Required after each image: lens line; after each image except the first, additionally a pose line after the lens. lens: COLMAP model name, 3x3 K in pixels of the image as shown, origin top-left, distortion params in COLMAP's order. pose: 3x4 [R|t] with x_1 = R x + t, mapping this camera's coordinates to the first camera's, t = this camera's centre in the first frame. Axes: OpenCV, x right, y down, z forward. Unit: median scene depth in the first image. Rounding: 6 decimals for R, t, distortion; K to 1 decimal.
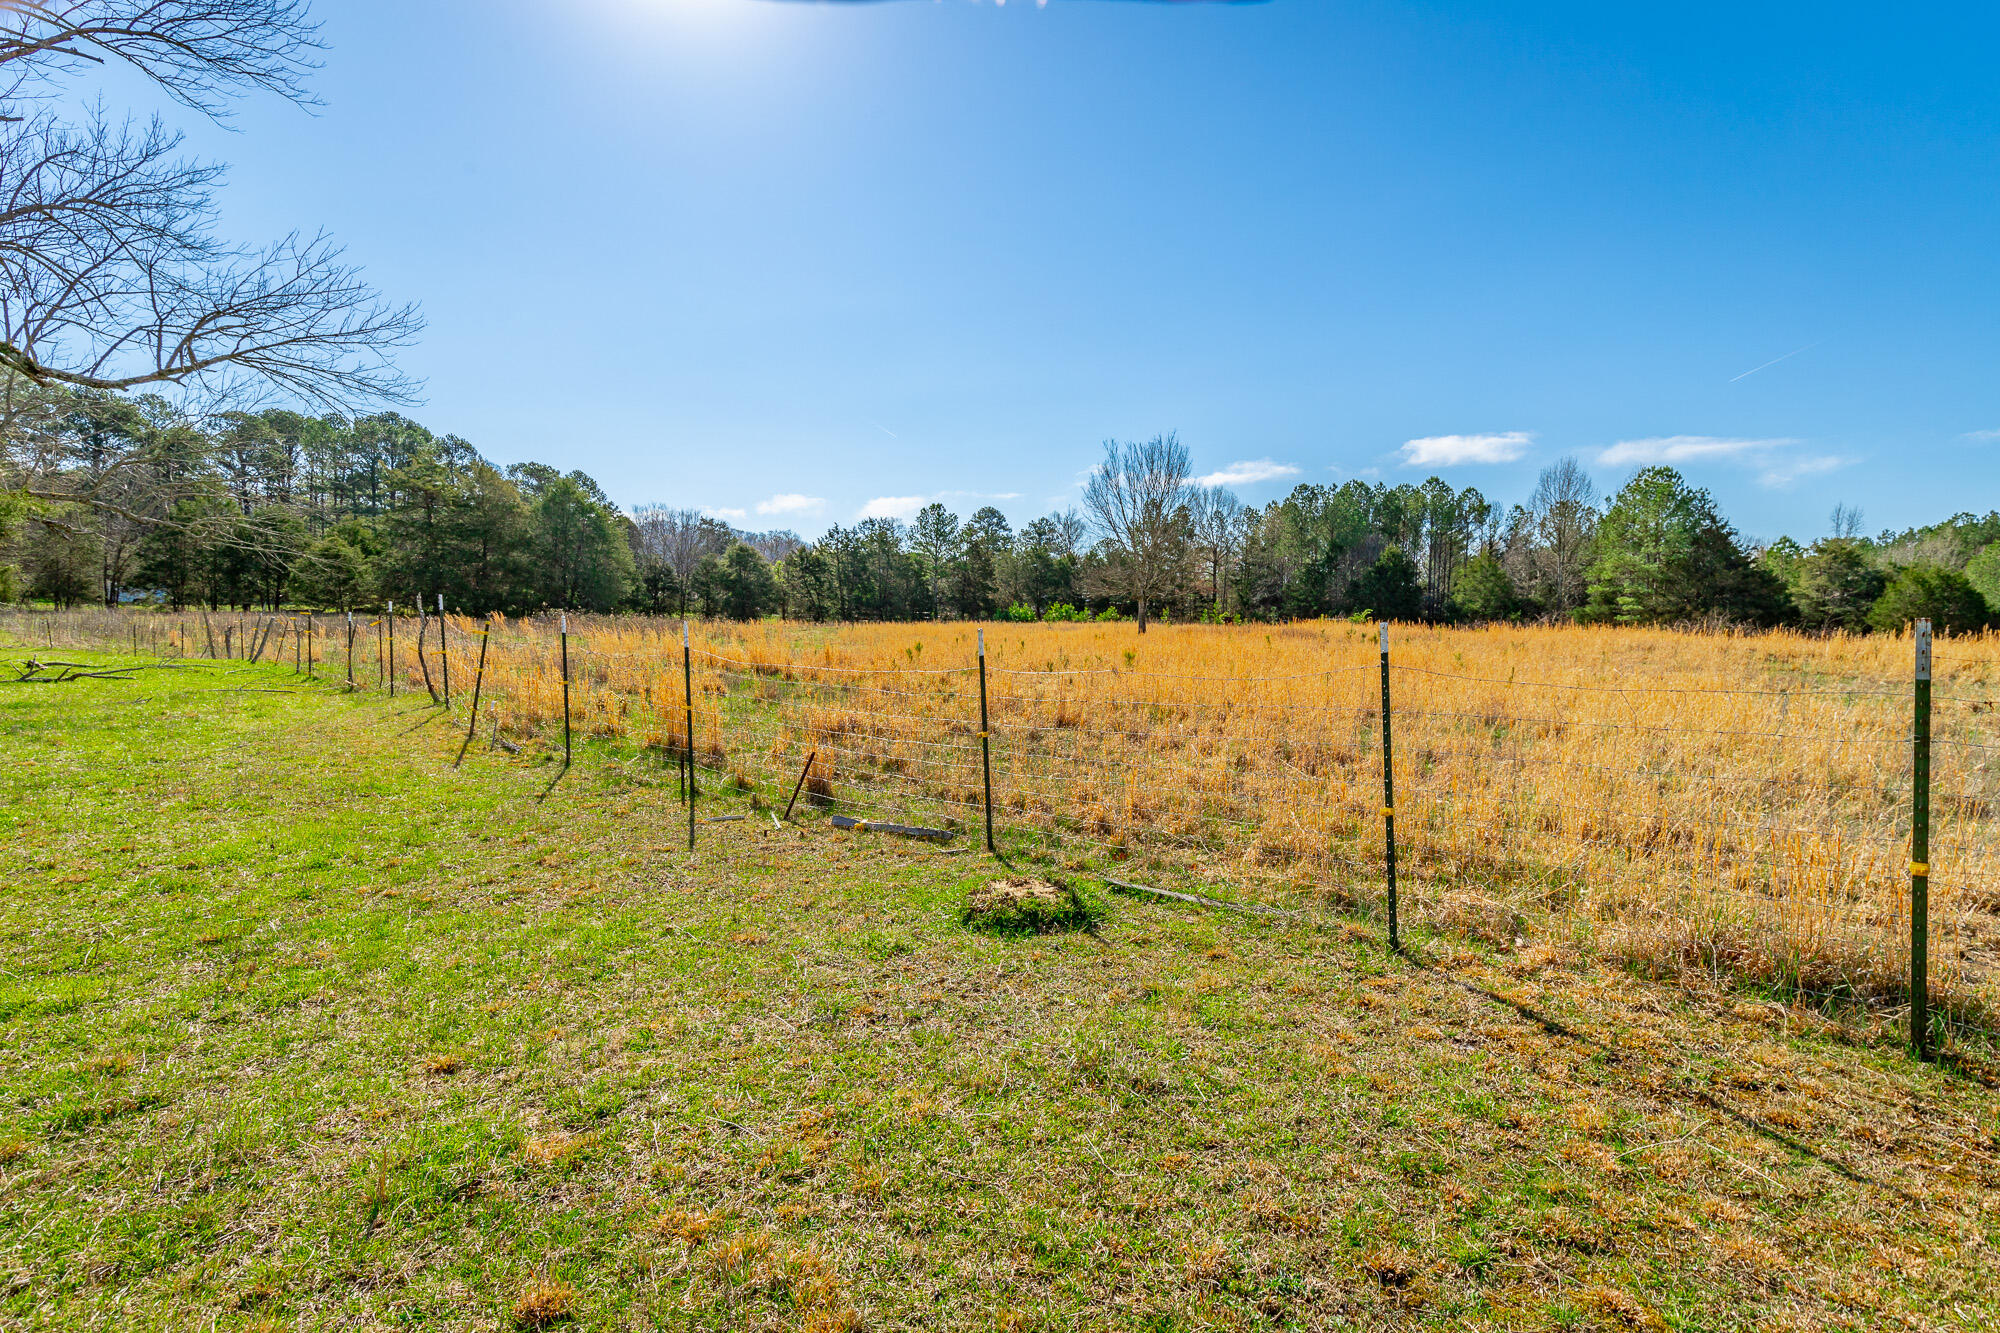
lens RADIAL K [[910.4, 0, 996.5], [0, 910.4, 661.8], [0, 0, 1]] dist [-0.000616, 0.000045]
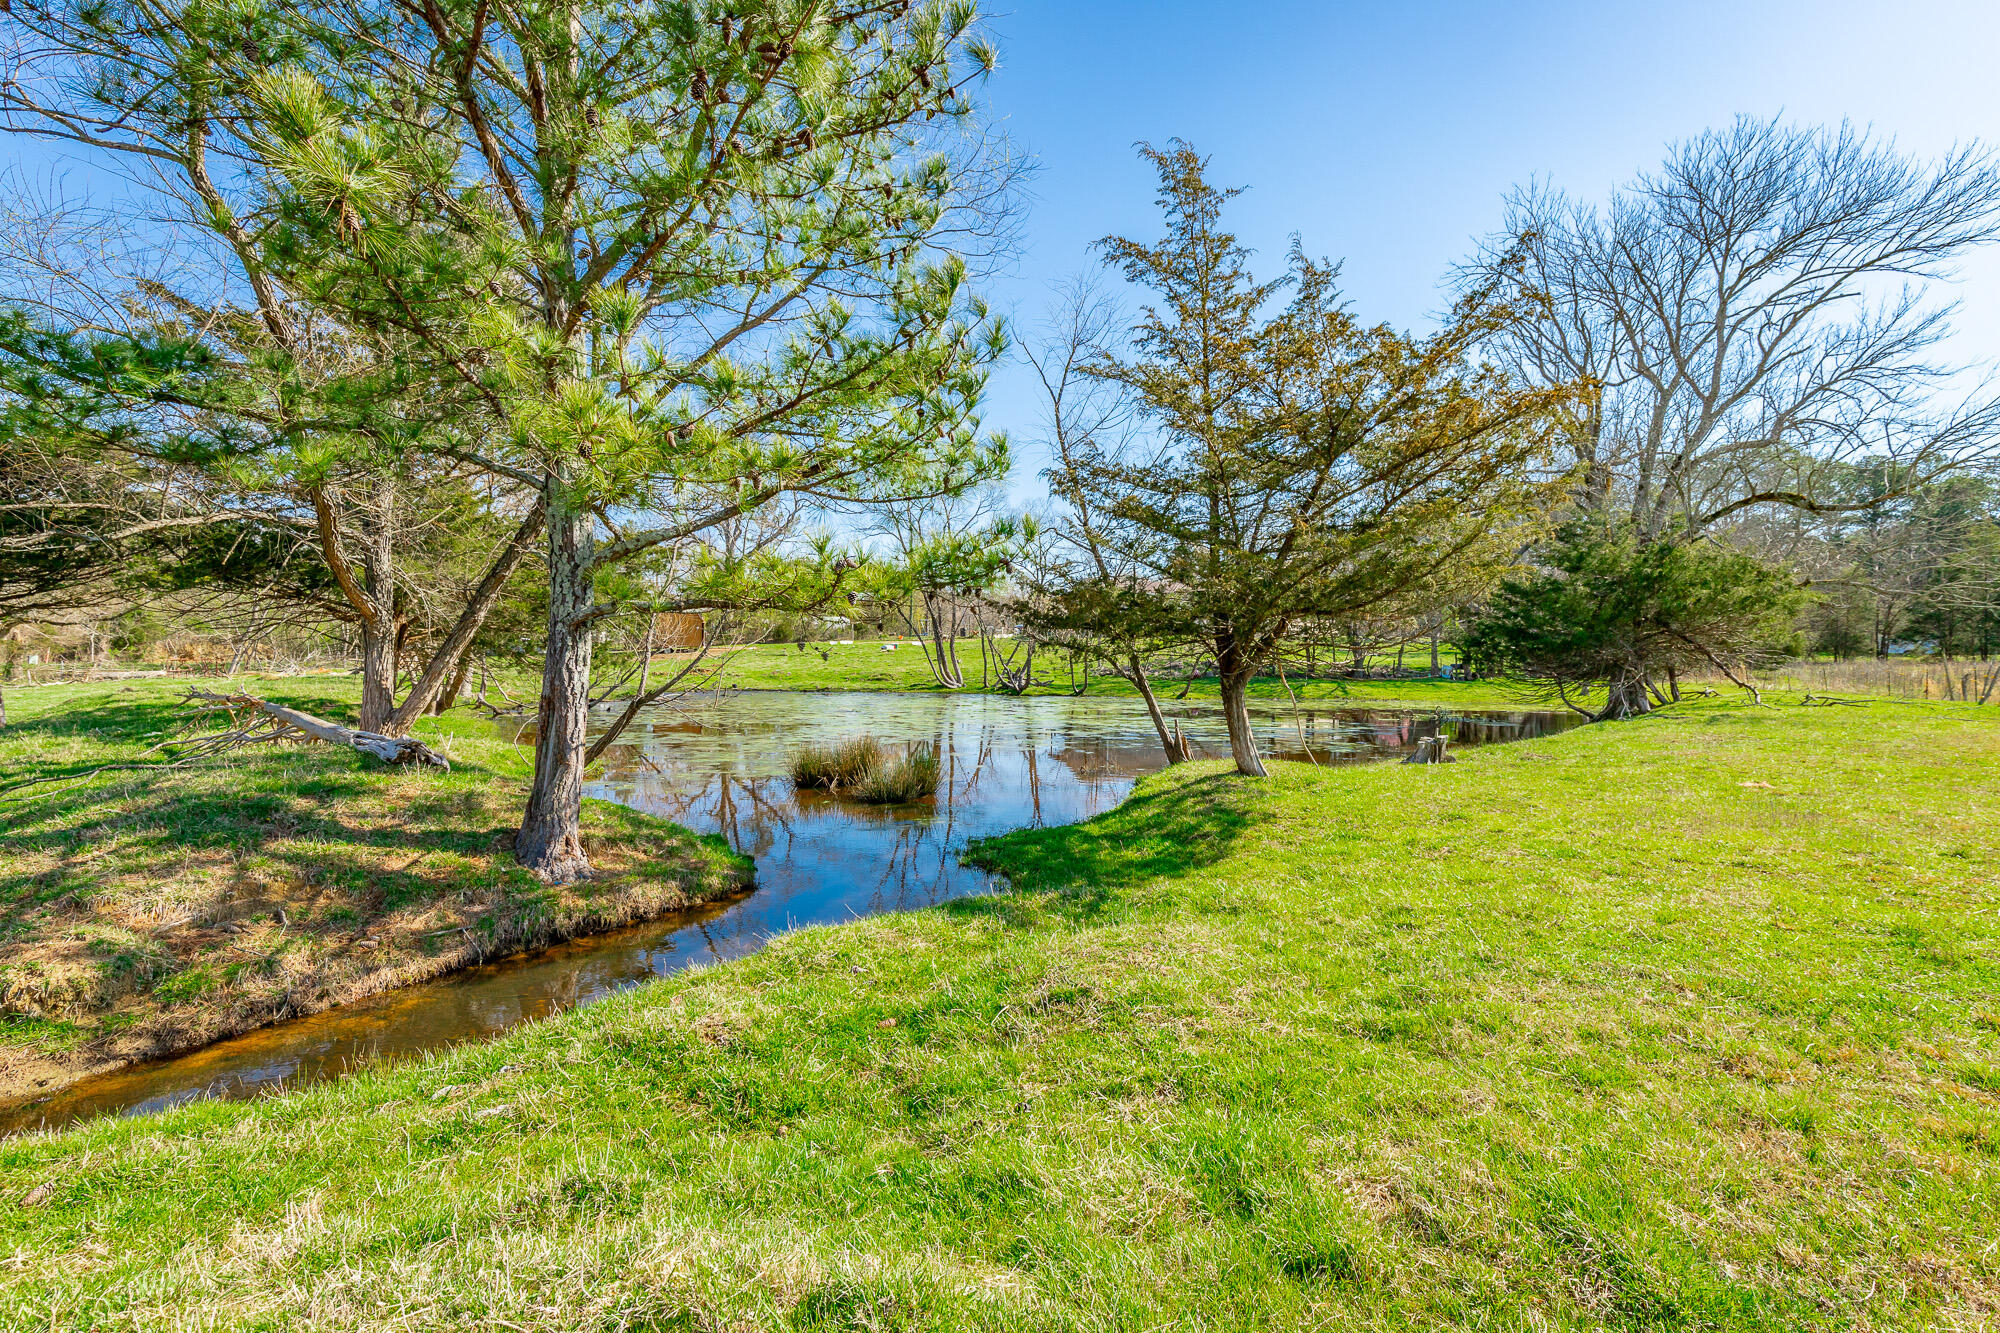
lens RADIAL K [[910.4, 0, 1000.8], [0, 910.4, 655.1], [0, 0, 1]] dist [-0.000616, 0.000045]
pose [[0.024511, -0.021939, -0.999459, 0.111964], [-0.041314, 0.998883, -0.022940, 0.005612], [0.998846, 0.041854, 0.023578, -0.101414]]
